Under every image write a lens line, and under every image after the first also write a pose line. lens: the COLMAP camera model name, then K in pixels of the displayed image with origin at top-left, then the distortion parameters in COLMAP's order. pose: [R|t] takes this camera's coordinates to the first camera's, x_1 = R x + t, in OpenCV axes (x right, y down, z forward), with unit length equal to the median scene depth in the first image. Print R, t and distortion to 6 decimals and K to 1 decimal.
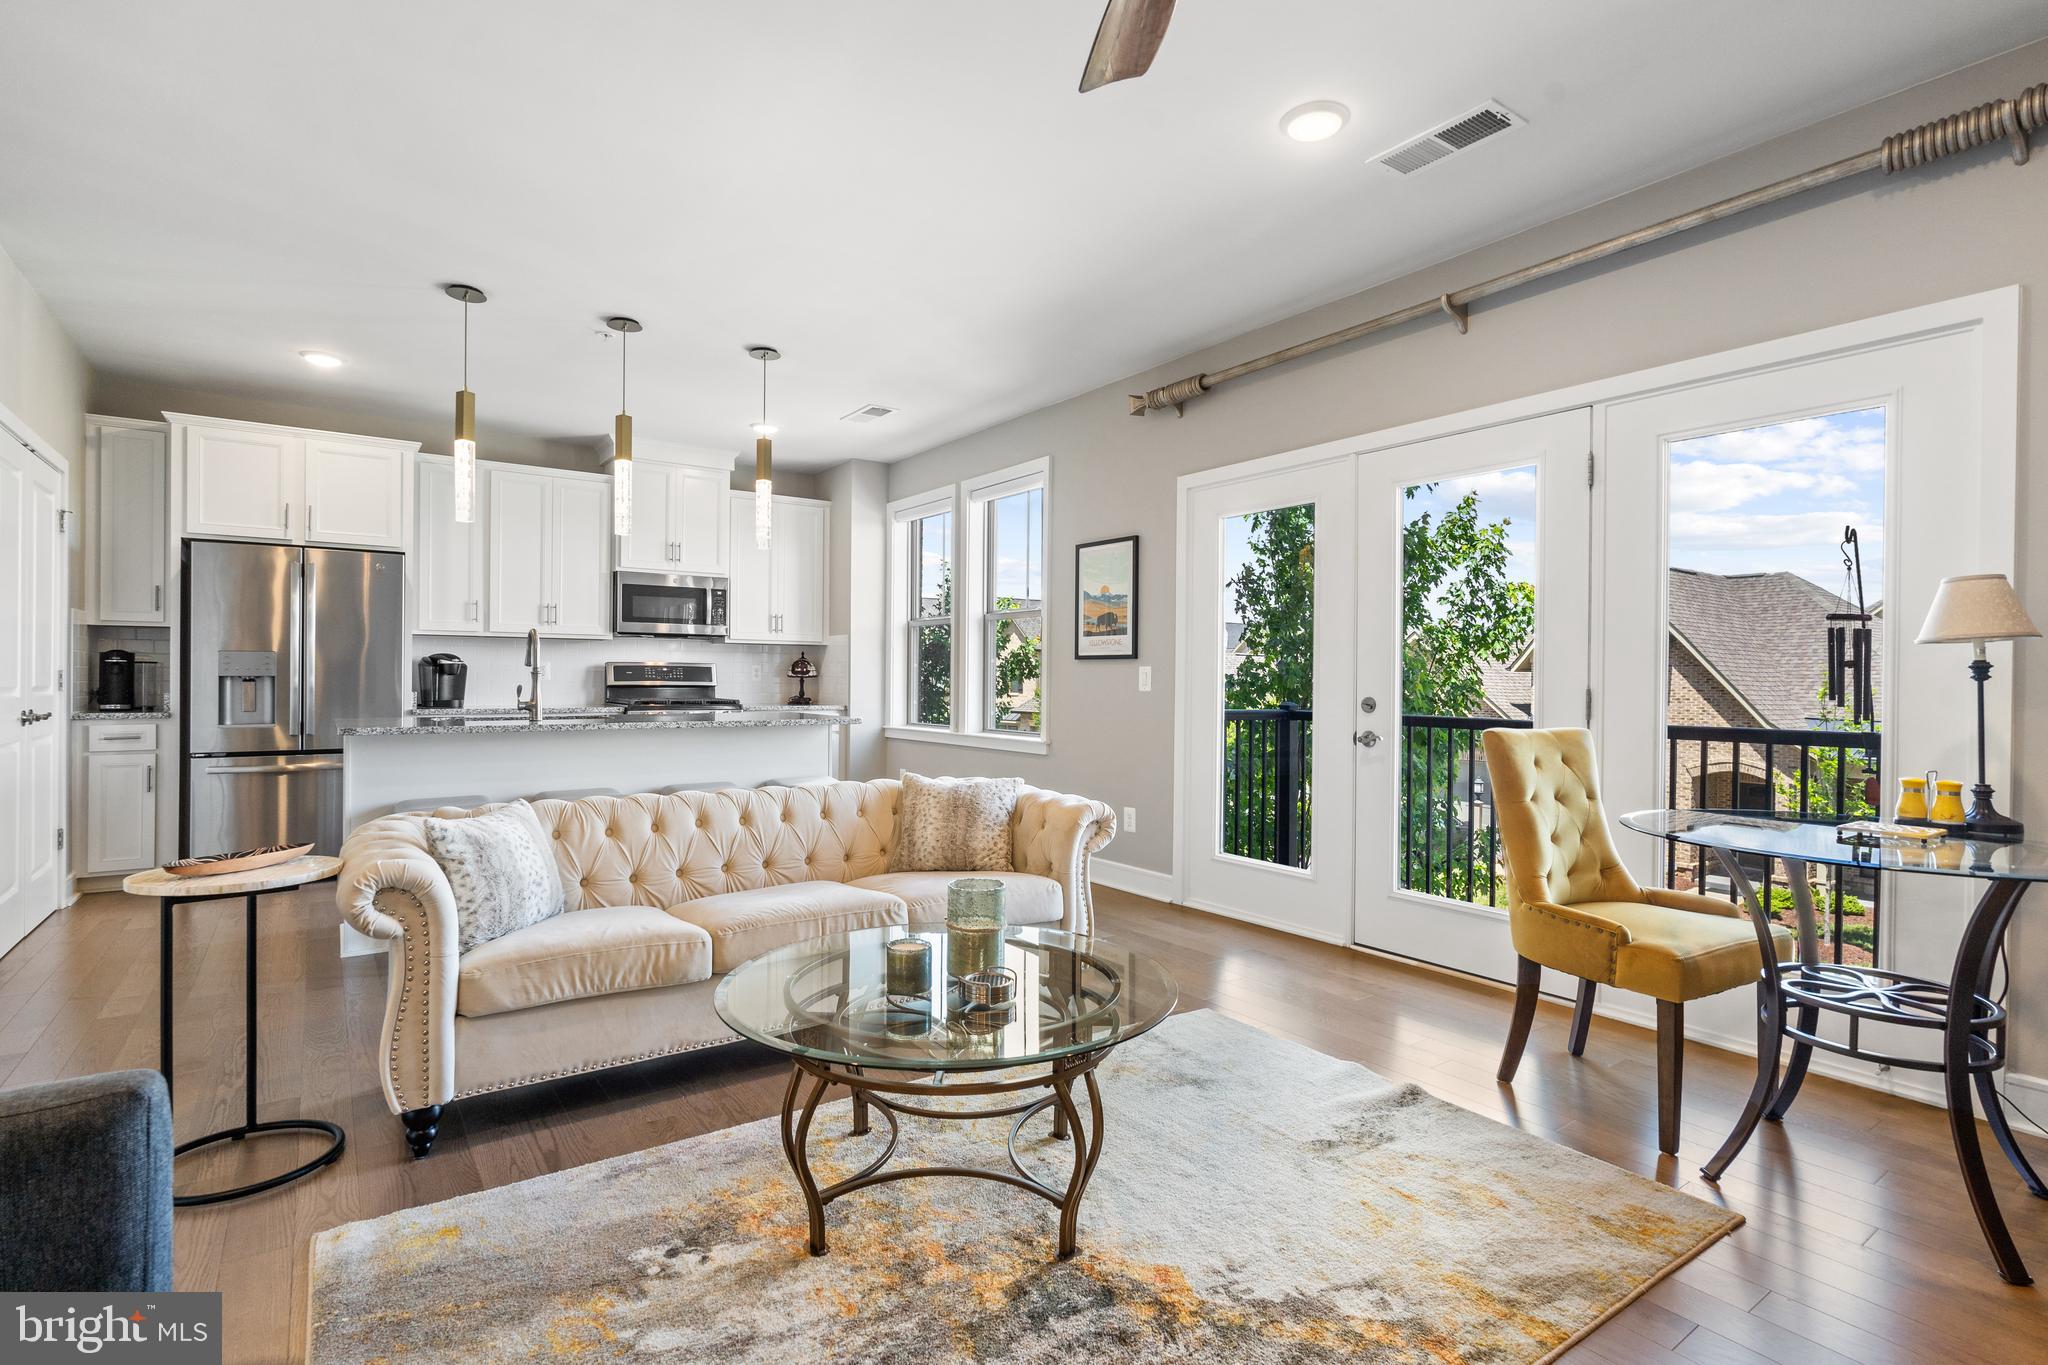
lens RADIAL K [[984.5, 0, 1020.5], [0, 984.5, 678.1], [0, 0, 1]] dist [-0.001296, -0.001841]
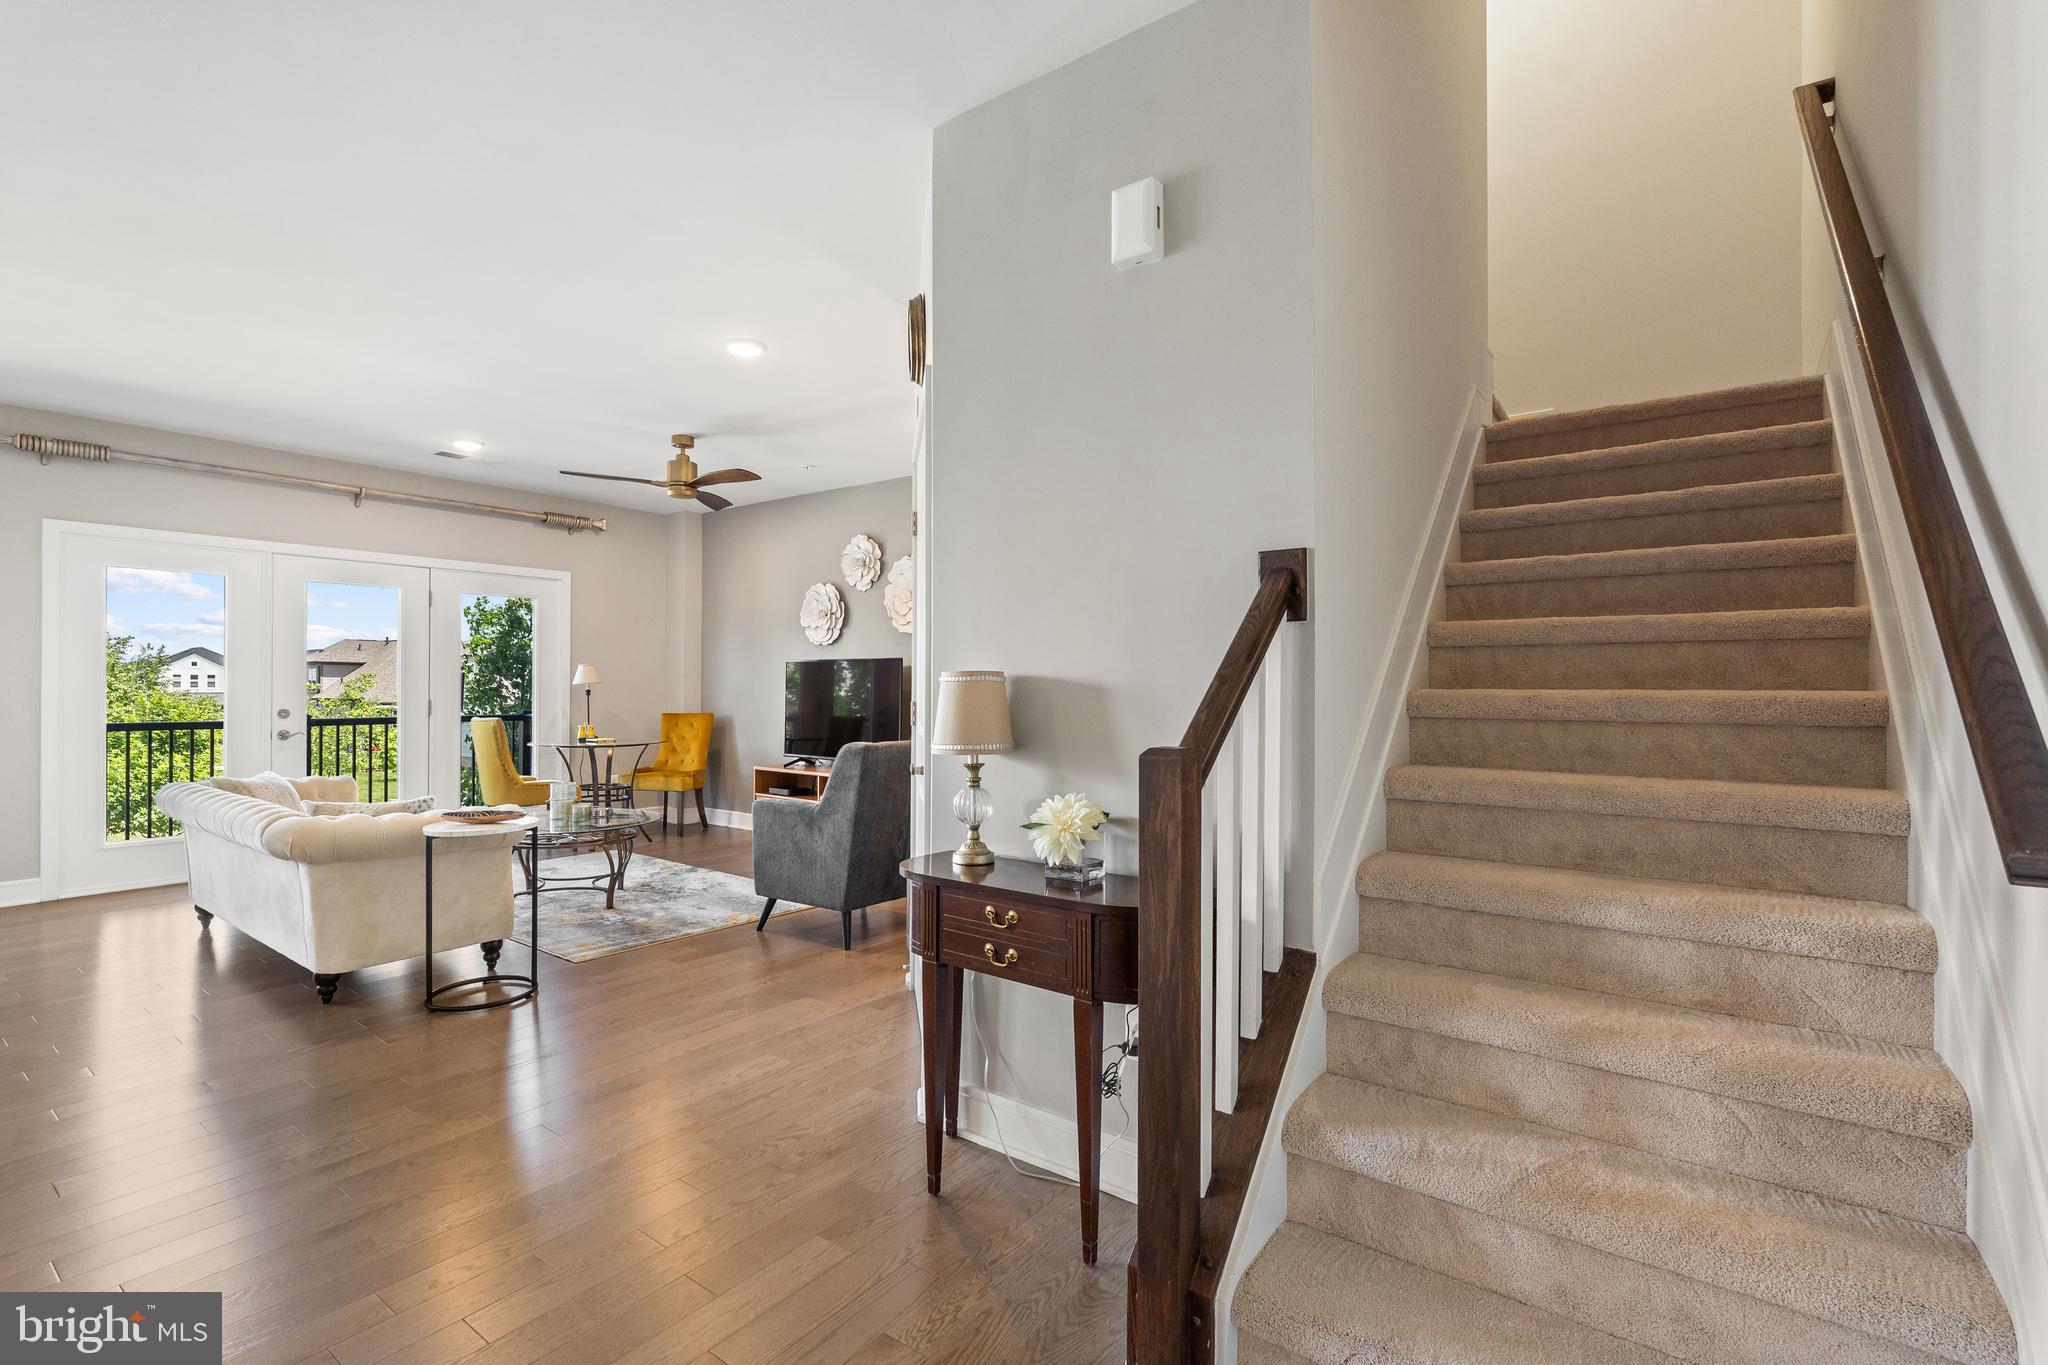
lens RADIAL K [[928.3, 0, 1019.8], [0, 928.3, 680.5], [0, 0, 1]] dist [-0.000745, -0.000460]
pose [[-0.310710, -0.001509, 0.950504, -1.105580], [-0.003277, 0.999994, 0.000516, -0.023642], [-0.950499, -0.002955, -0.310713, 0.260633]]
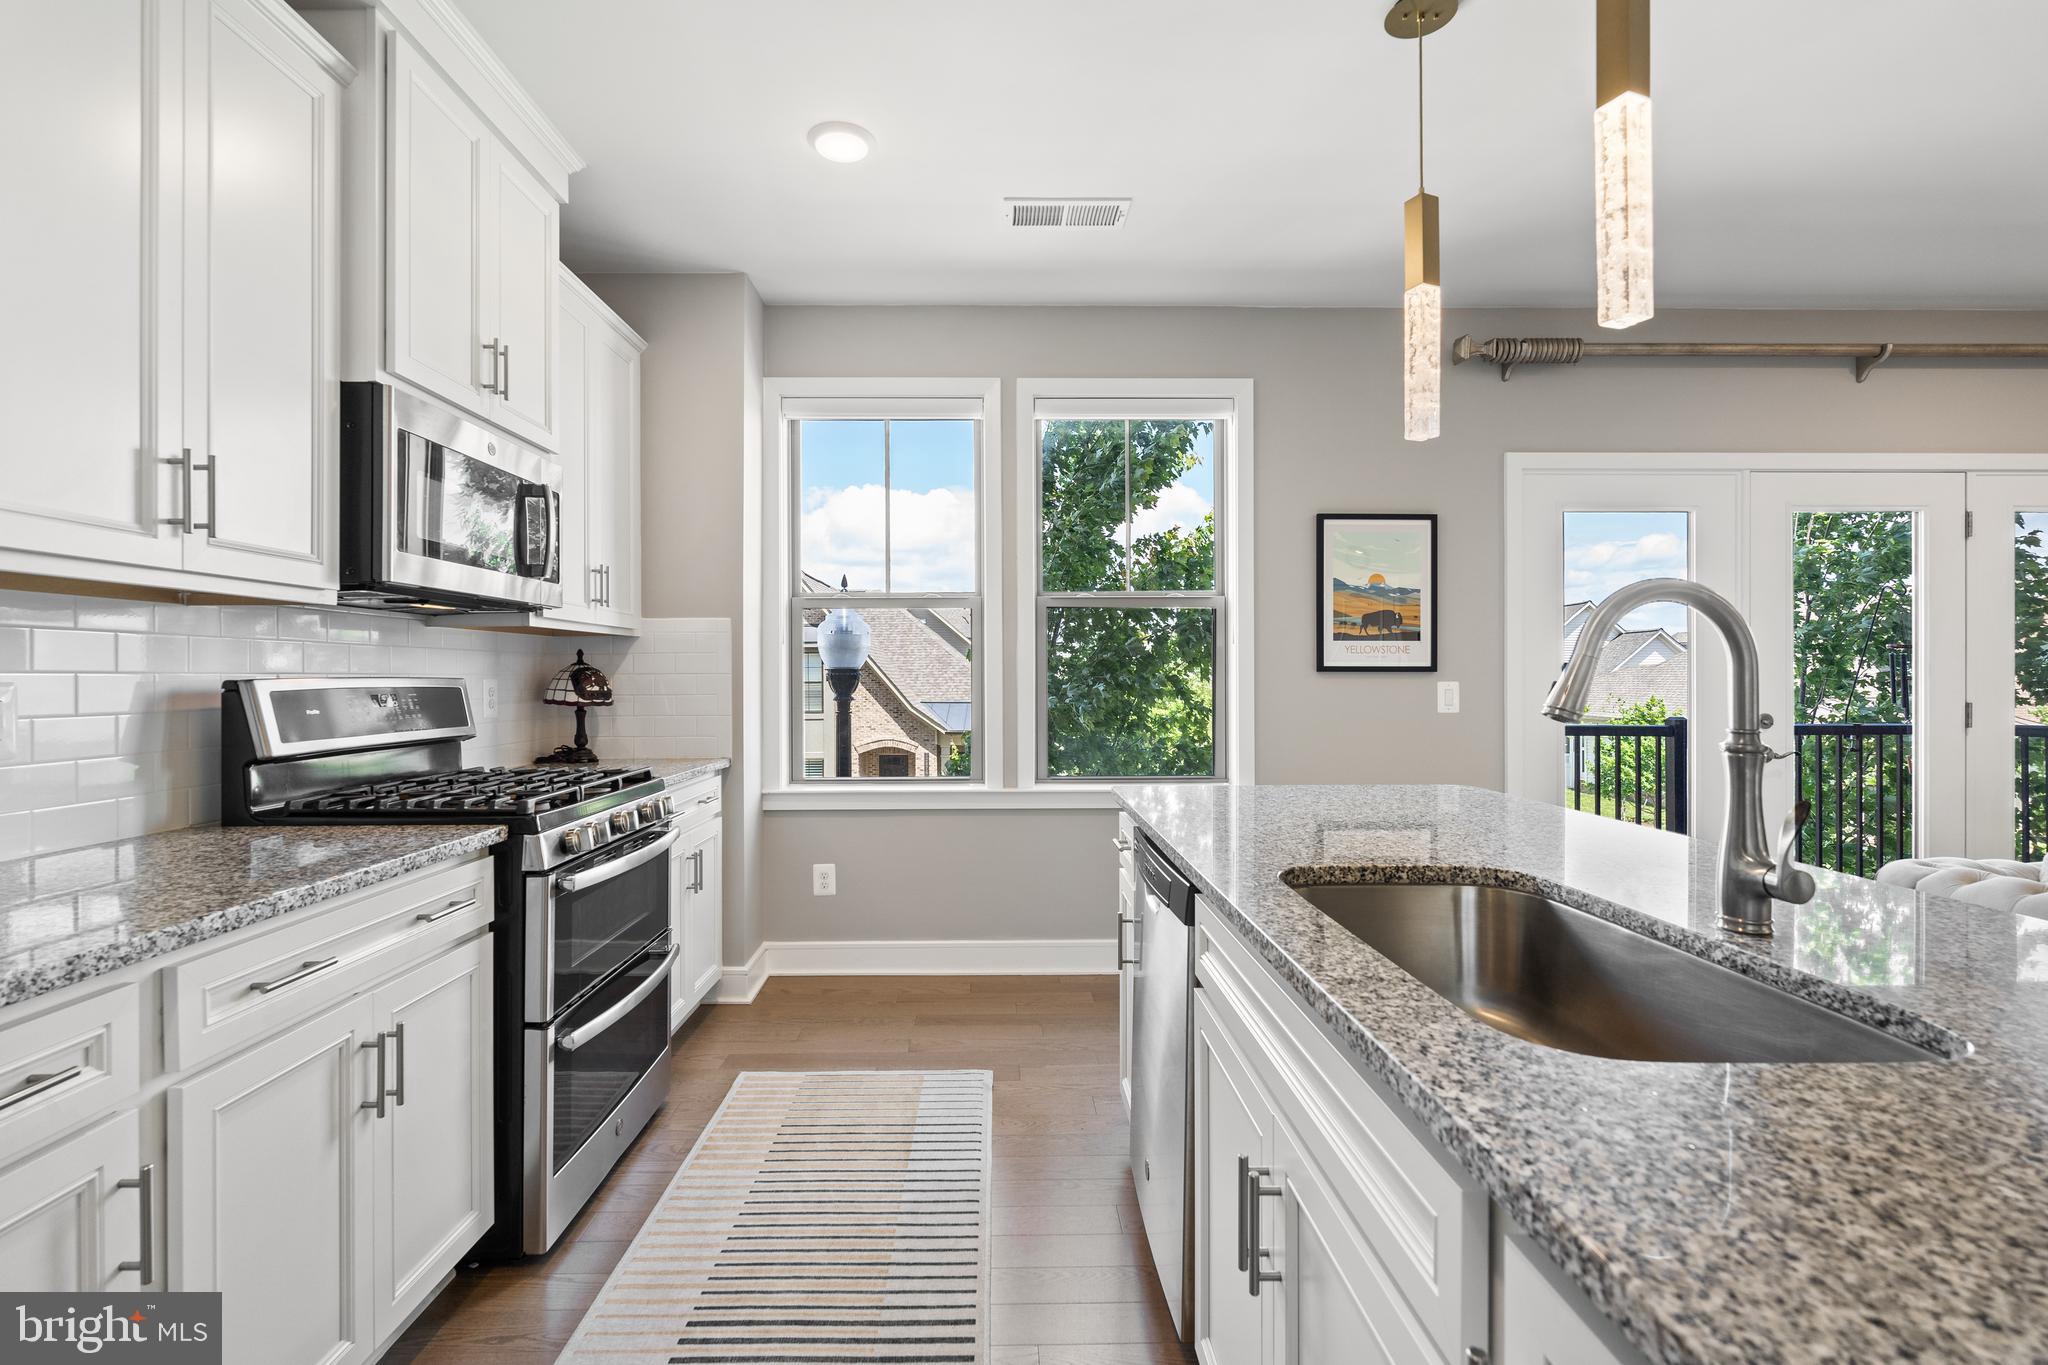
lens RADIAL K [[928.3, 0, 1012.7], [0, 928.3, 670.8], [0, 0, 1]] dist [-0.000745, -0.000460]
pose [[0.566882, -0.005607, 0.823780, -0.674039], [0.005826, 0.999979, 0.002797, -0.024012], [-0.823779, 0.003213, 0.566903, 0.846440]]
